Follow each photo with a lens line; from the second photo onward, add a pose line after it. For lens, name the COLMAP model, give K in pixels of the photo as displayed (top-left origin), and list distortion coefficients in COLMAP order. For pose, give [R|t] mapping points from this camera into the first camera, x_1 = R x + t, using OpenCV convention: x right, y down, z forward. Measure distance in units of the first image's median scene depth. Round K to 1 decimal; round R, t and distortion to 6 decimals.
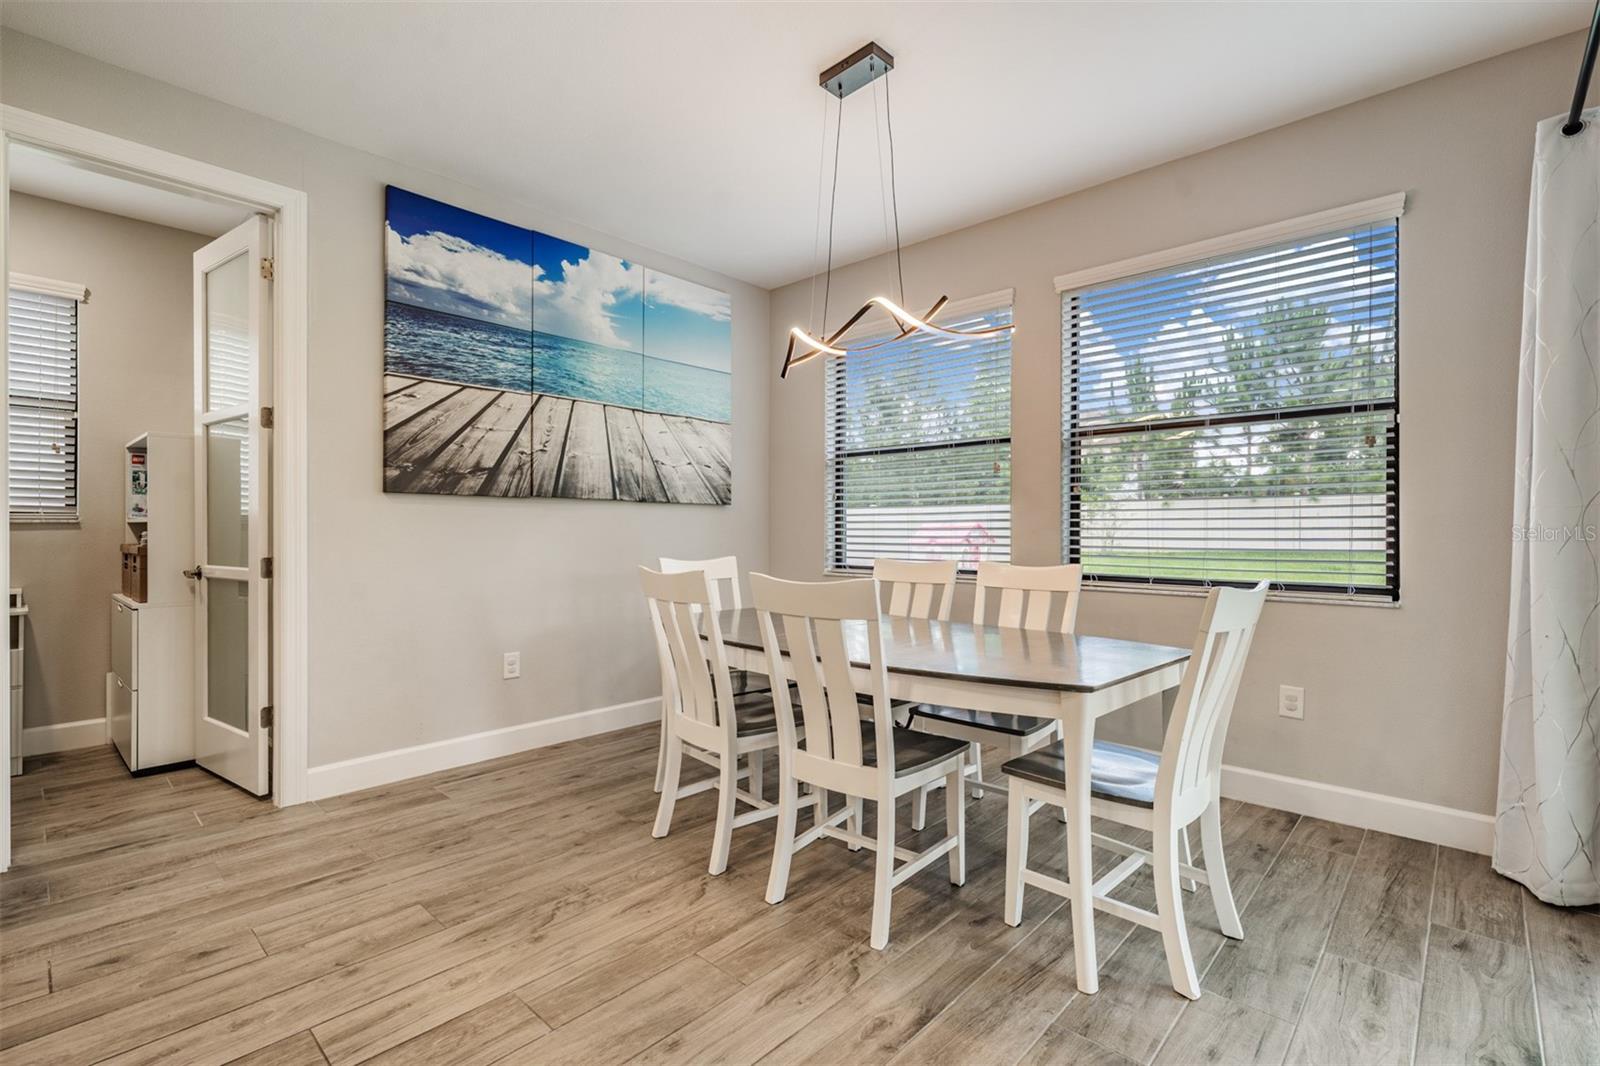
lens RADIAL K [[723.1, 0, 793.6], [0, 723.1, 533.1], [0, 0, 1]] dist [-0.000273, 0.001191]
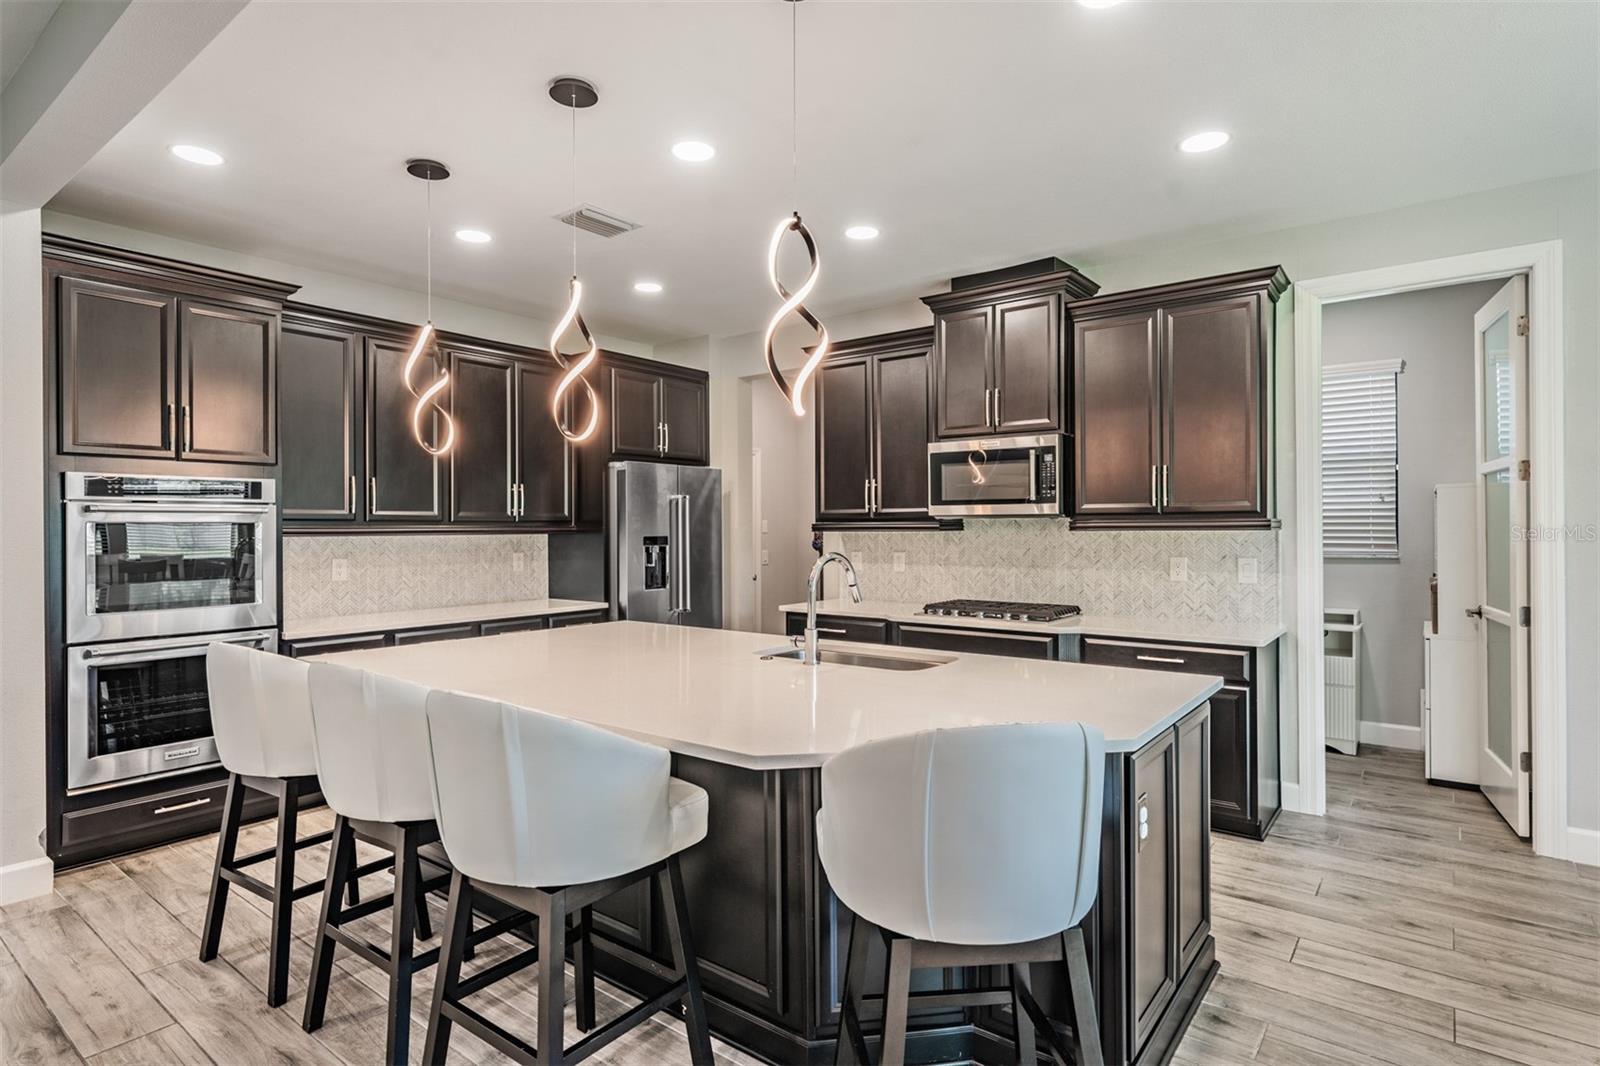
lens RADIAL K [[843.7, 0, 788.5], [0, 843.7, 527.6], [0, 0, 1]] dist [0.020938, 0.001270]
pose [[0.084870, -0.004719, -0.996381, 0.360690], [0.005964, 0.999973, -0.004228, -0.071879], [0.996374, -0.005584, 0.084895, -0.132703]]
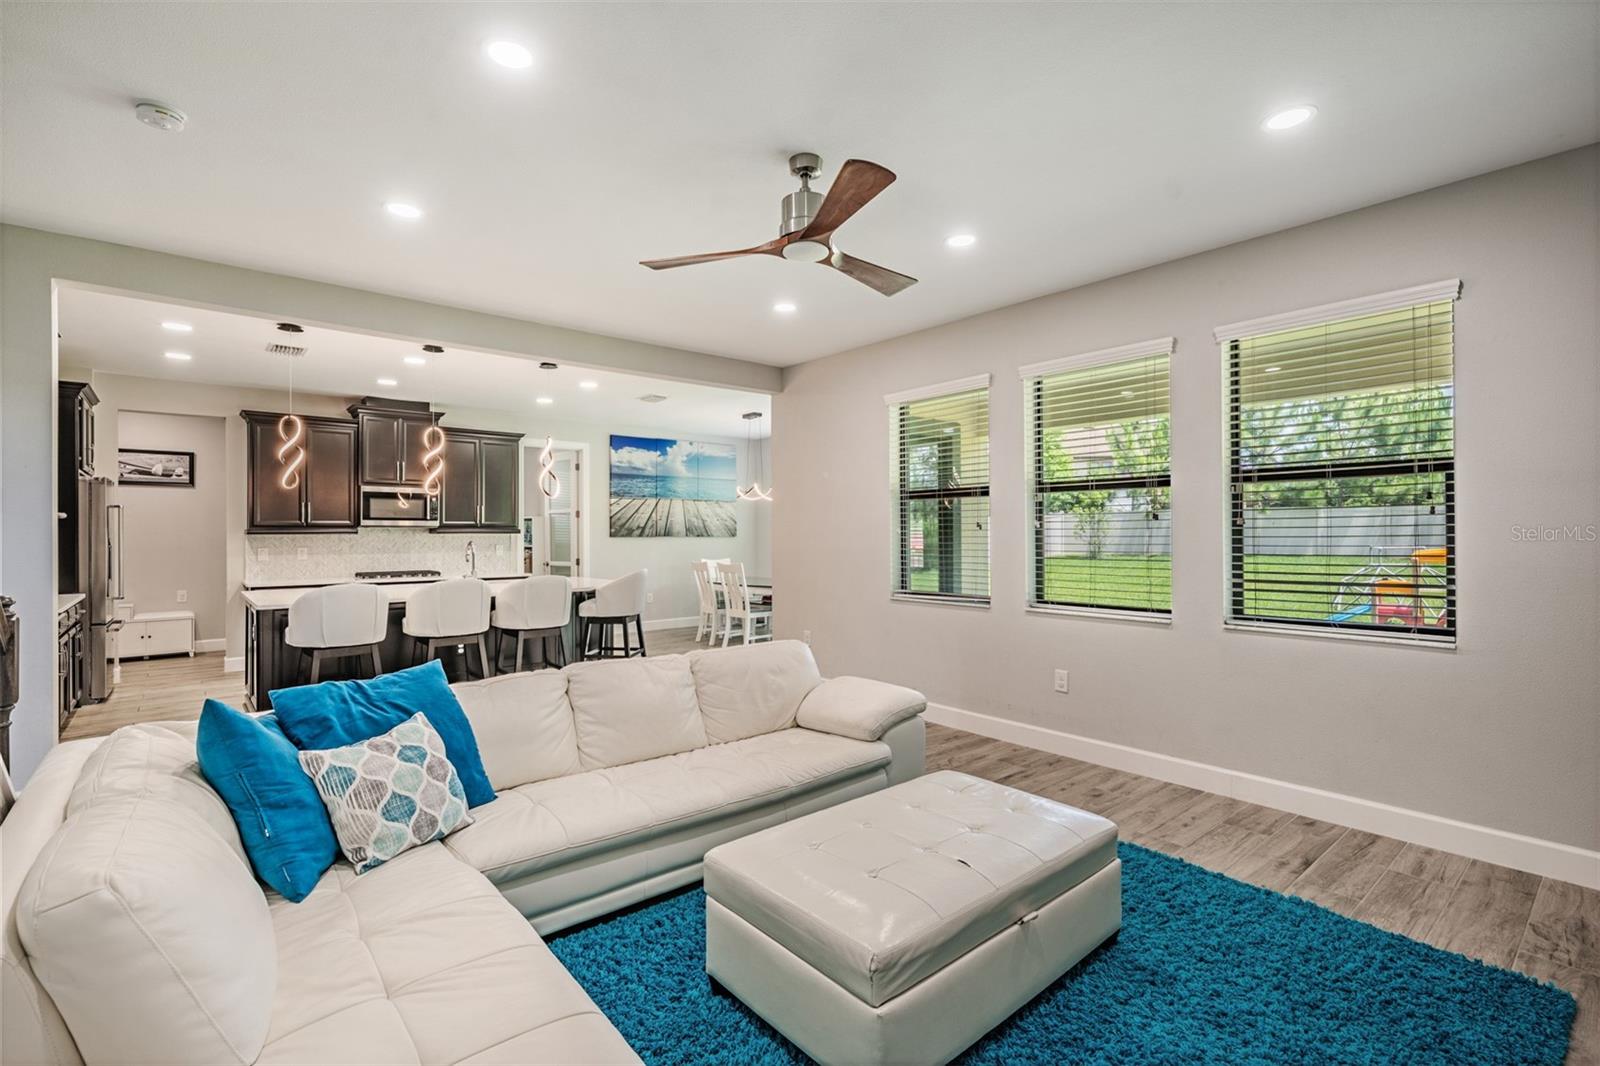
lens RADIAL K [[723.1, 0, 786.3], [0, 723.1, 532.8], [0, 0, 1]] dist [-0.000273, 0.001191]
pose [[0.990934, -0.004182, -0.134286, 0.541152], [0.004371, 0.999990, 0.001113, -0.071146], [0.134280, -0.001690, 0.990942, -1.812520]]
